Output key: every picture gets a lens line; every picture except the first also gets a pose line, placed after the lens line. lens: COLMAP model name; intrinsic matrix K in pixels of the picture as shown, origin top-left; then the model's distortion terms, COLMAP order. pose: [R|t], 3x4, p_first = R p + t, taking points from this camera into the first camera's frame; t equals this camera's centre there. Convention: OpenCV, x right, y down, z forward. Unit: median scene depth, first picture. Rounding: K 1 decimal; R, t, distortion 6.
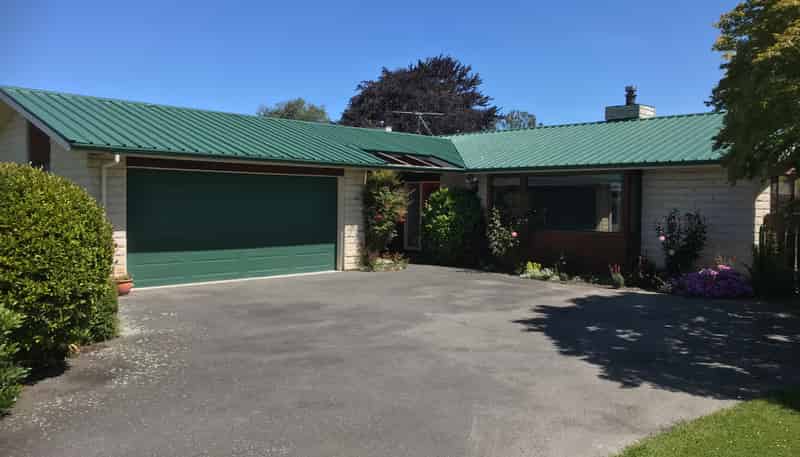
lens RADIAL K [[639.9, 0, 401.5], [0, 639.9, 211.3], [0, 0, 1]] dist [0.048318, -0.004609]
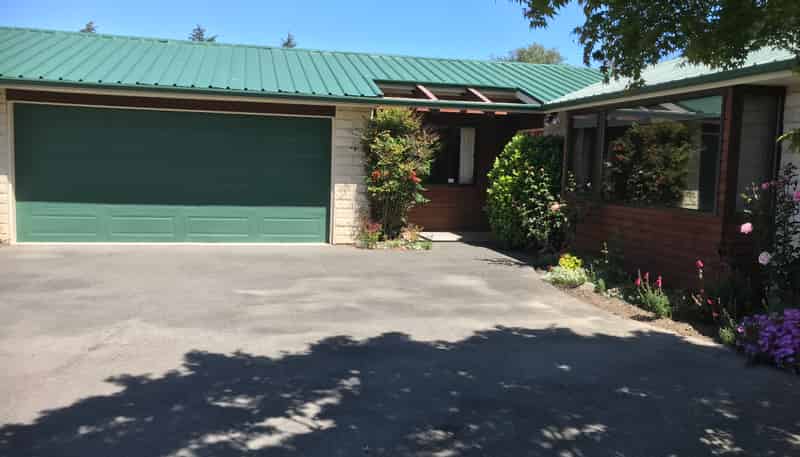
lens RADIAL K [[661.6, 0, 398.2], [0, 661.6, 210.1], [0, 0, 1]] dist [0.056066, -0.005696]
pose [[0.847796, 0.053039, -0.527664, 0.376456], [-0.029599, 0.998168, 0.052776, 0.010035], [0.529497, -0.029125, 0.847812, 0.387521]]
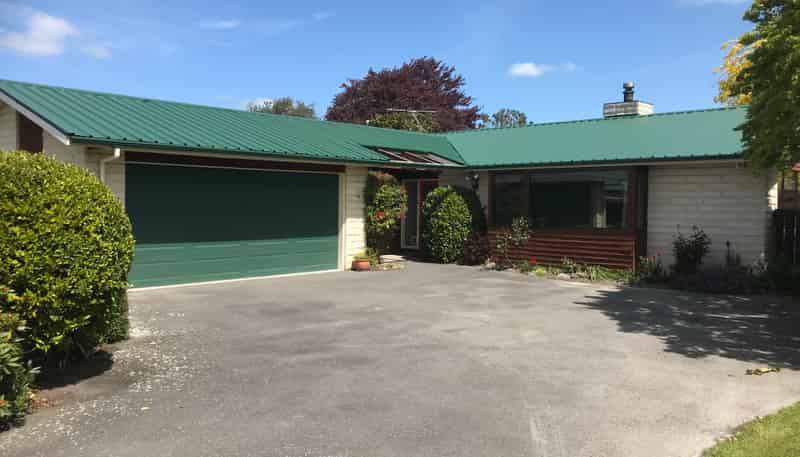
lens RADIAL K [[639.9, 0, 401.5], [0, 639.9, 211.3], [0, 0, 1]] dist [0.048318, -0.004609]
pose [[0.999425, -0.003283, 0.033752, -0.036983], [0.003344, 0.999993, -0.001741, 0.005829], [-0.033746, 0.001853, 0.999429, 0.021619]]
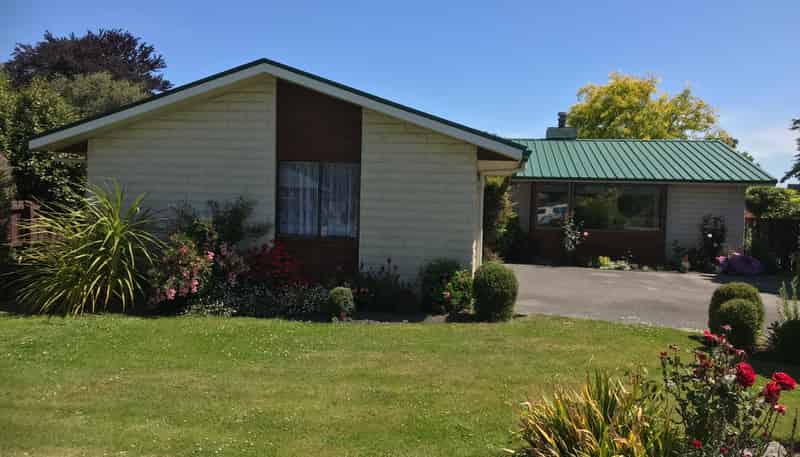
lens RADIAL K [[646.2, 0, 408.1], [0, 646.2, 213.0], [0, 0, 1]] dist [0.061842, 0.003285]
pose [[0.799742, -0.000795, 0.600344, -0.812150], [-0.005896, 0.999941, 0.009178, -0.012480], [-0.600315, -0.010879, 0.799690, 0.225284]]
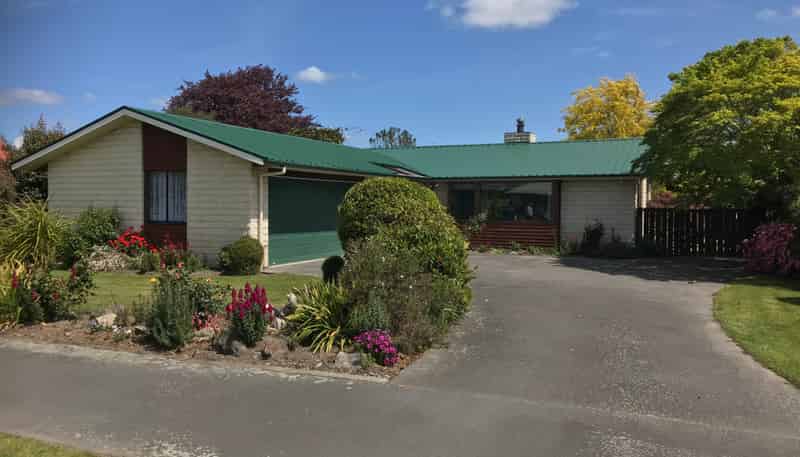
lens RADIAL K [[639.9, 0, 401.5], [0, 639.9, 211.3], [0, 0, 1]] dist [0.048318, -0.004609]
pose [[0.934735, -0.008127, 0.355253, -0.484343], [0.010013, 0.999944, -0.003471, 0.010177], [-0.355205, 0.006802, 0.934764, -0.259052]]
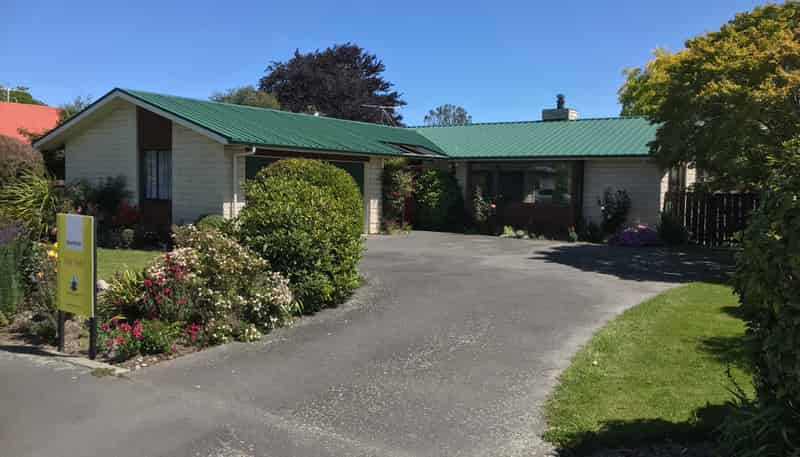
lens RADIAL K [[639.9, 0, 401.5], [0, 639.9, 211.3], [0, 0, 1]] dist [0.048318, -0.004609]
pose [[0.981225, -0.004347, 0.192817, -0.275779], [-0.001812, 0.999494, 0.031755, 0.003892], [-0.192857, -0.031508, 0.980721, -0.290998]]
